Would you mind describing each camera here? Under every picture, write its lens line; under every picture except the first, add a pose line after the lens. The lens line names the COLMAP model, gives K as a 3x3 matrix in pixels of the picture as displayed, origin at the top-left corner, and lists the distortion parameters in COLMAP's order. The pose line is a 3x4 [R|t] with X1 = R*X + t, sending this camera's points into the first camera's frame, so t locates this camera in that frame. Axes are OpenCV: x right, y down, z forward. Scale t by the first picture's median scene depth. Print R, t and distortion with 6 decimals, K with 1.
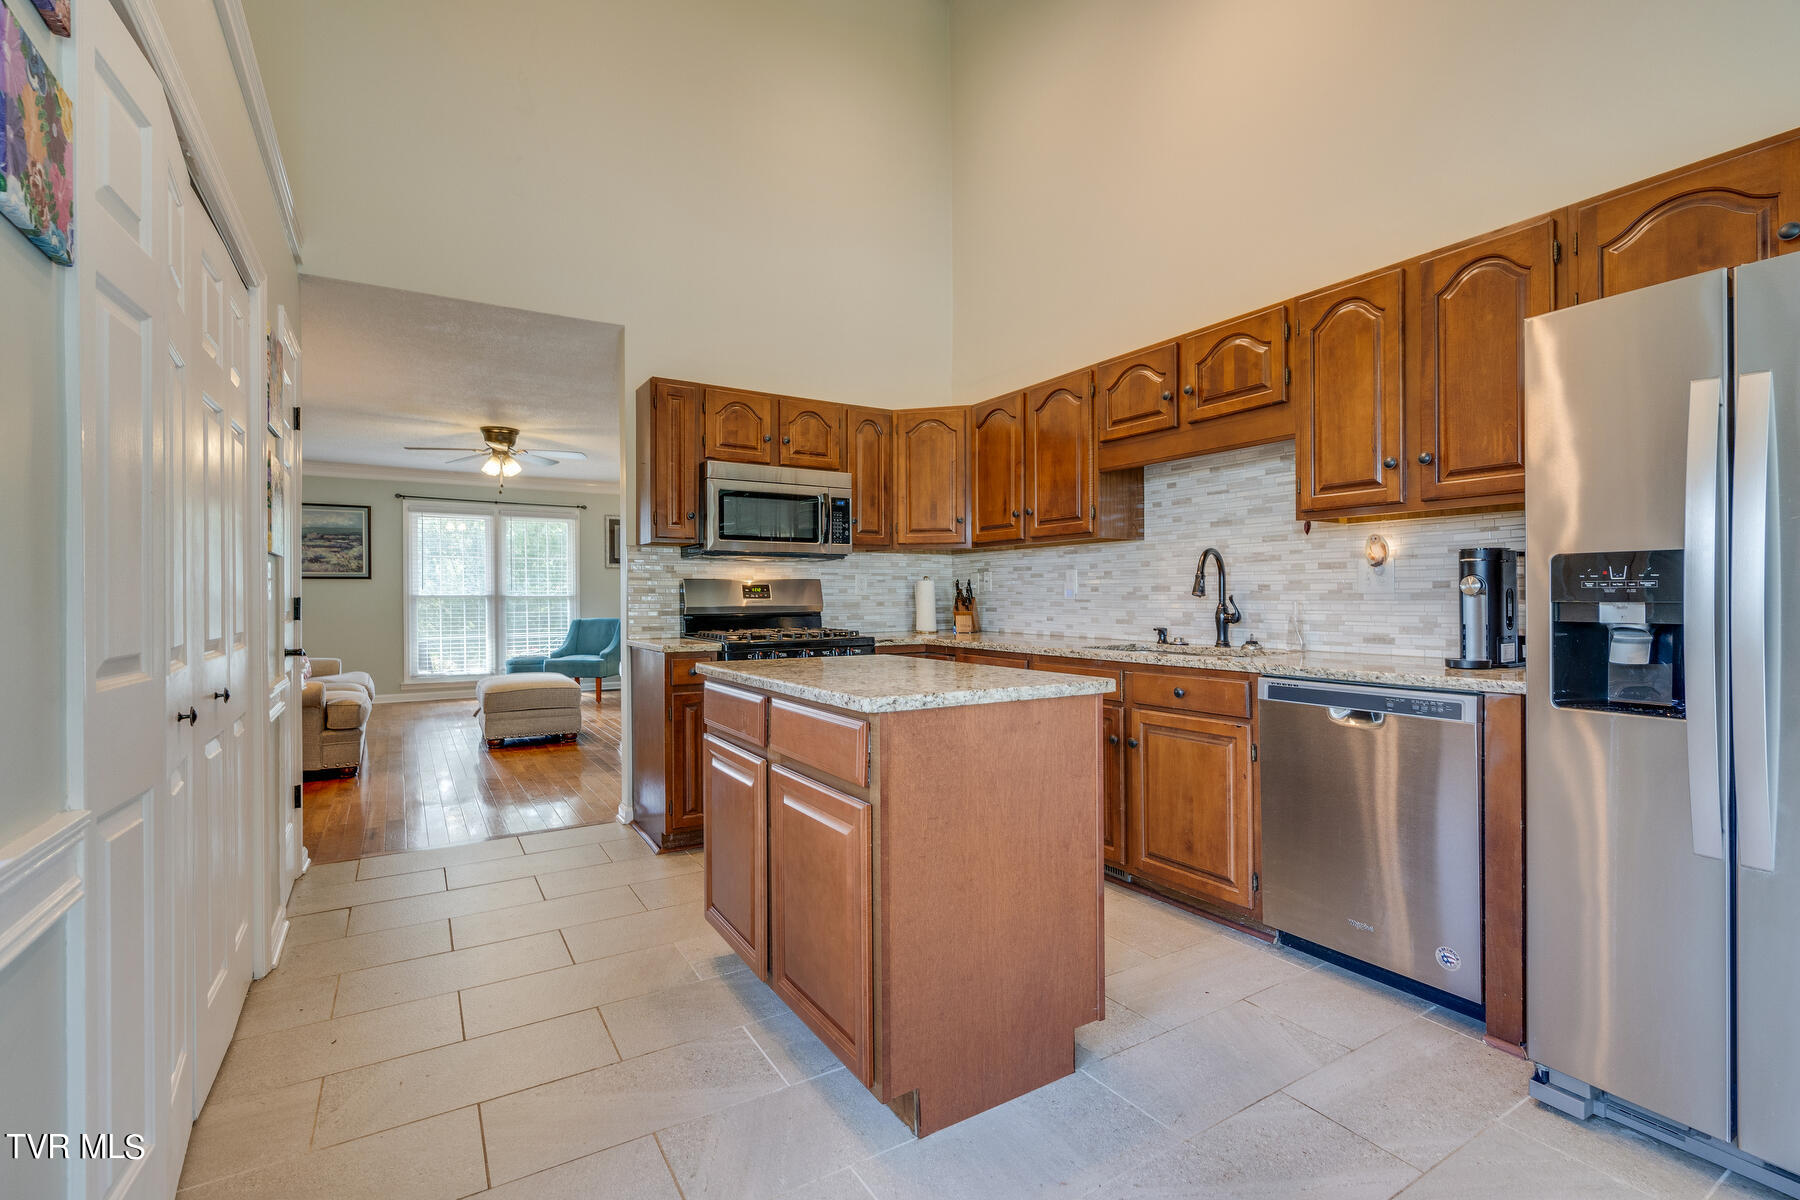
lens RADIAL K [[811.9, 0, 904.6], [0, 811.9, 605.3], [0, 0, 1]] dist [-0.002399, 0.000759]
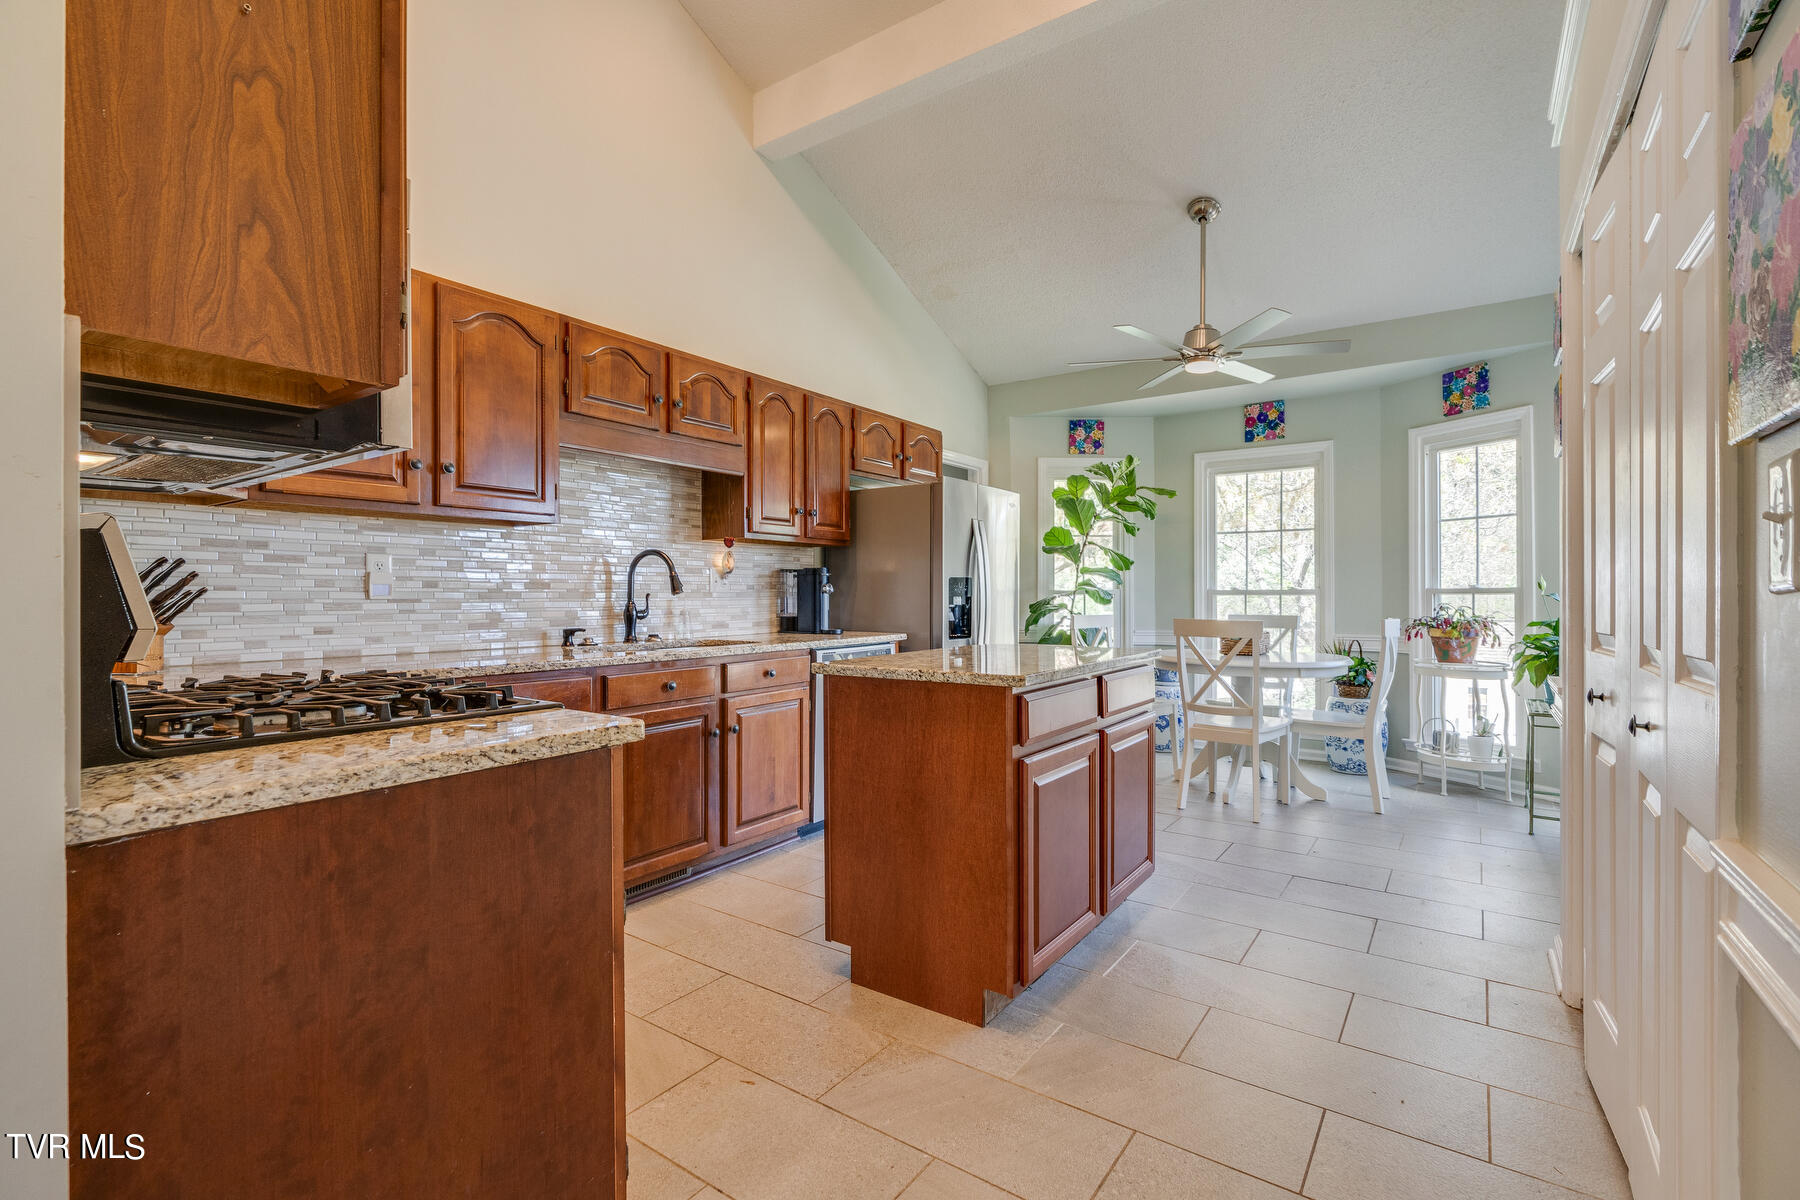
lens RADIAL K [[811.9, 0, 913.5], [0, 811.9, 595.0], [0, 0, 1]] dist [-0.002399, 0.000759]
pose [[-0.390801, 0.006637, 0.920451, -0.585824], [0.015505, 0.999880, -0.000627, -0.003194], [-0.920345, 0.014026, -0.390856, 0.870039]]
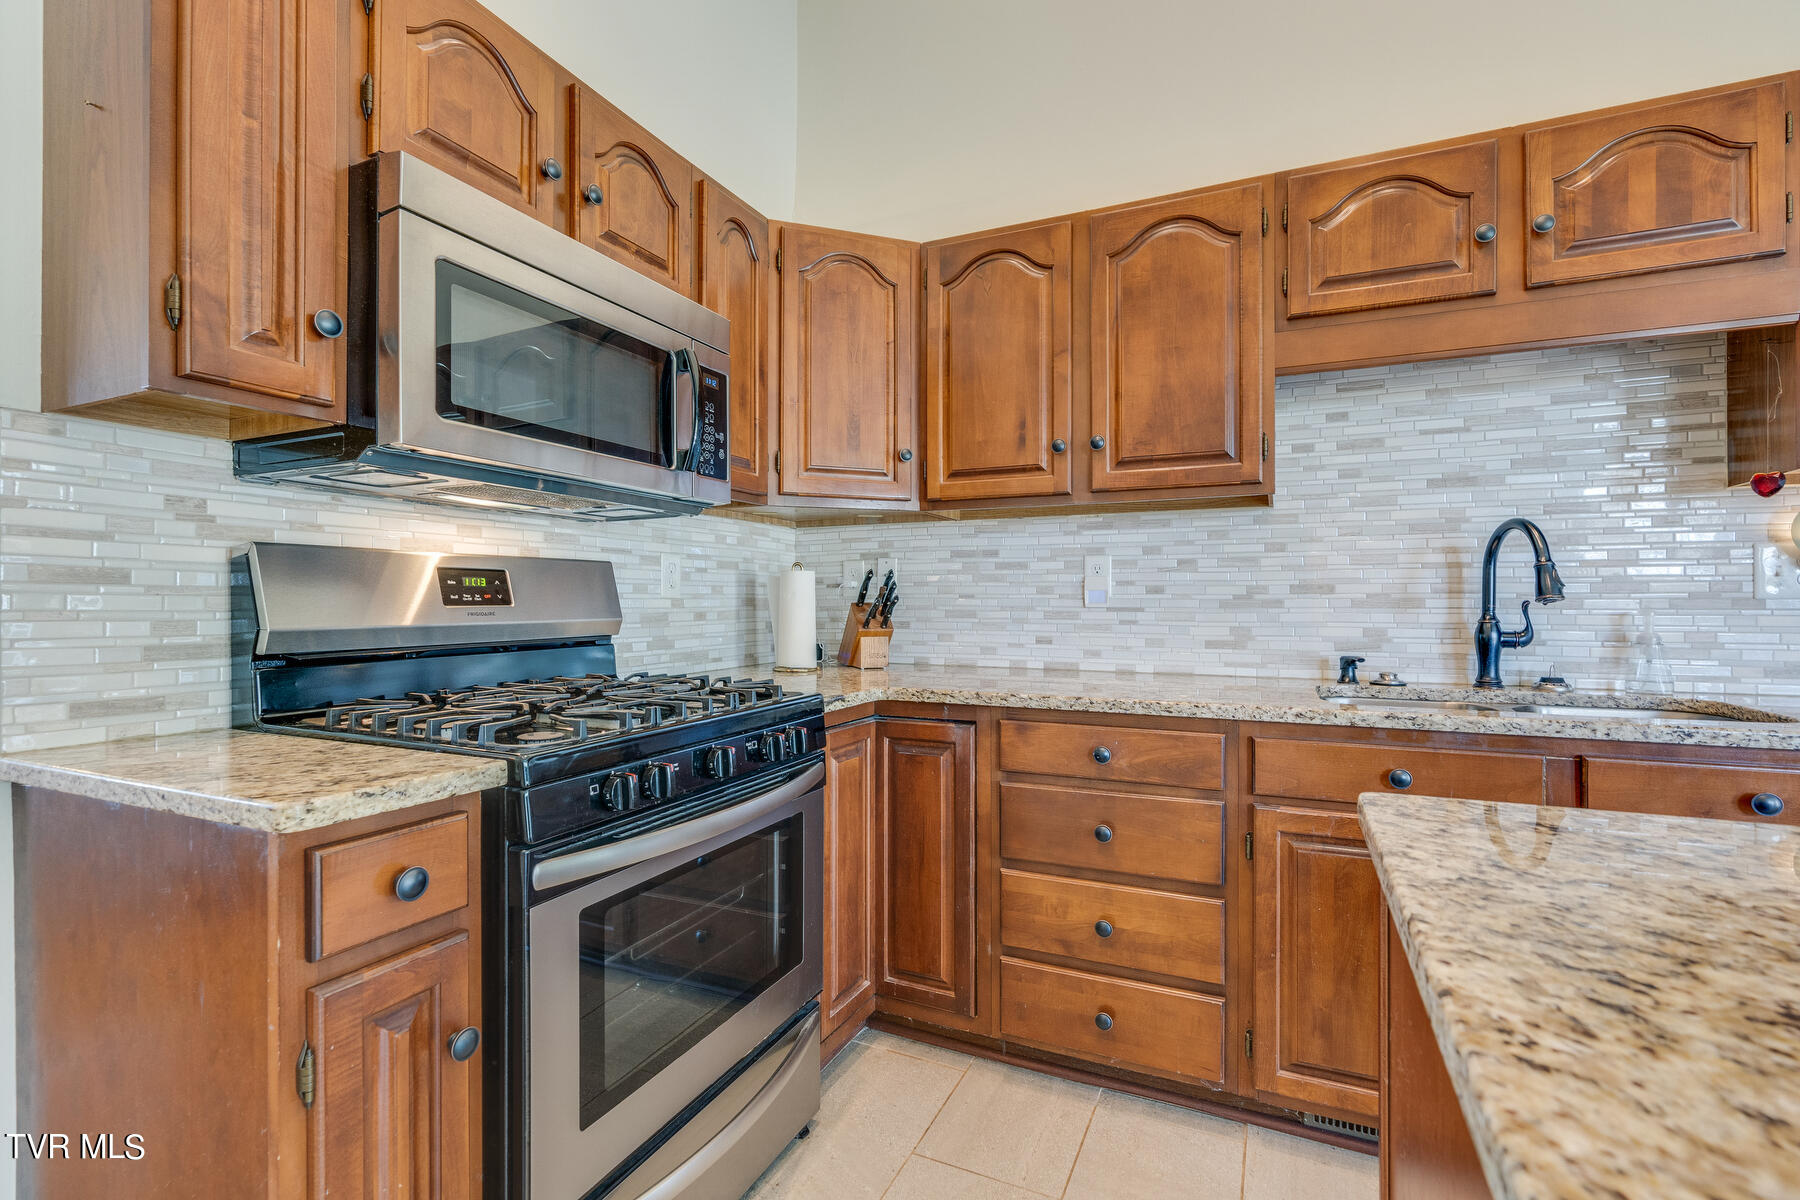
lens RADIAL K [[811.9, 0, 900.9], [0, 811.9, 599.1], [0, 0, 1]] dist [-0.002399, 0.000759]
pose [[0.833646, 0.004922, 0.552278, -0.236974], [0.003202, 0.999900, -0.013744, -0.005393], [-0.552290, 0.013227, 0.833547, 0.602117]]
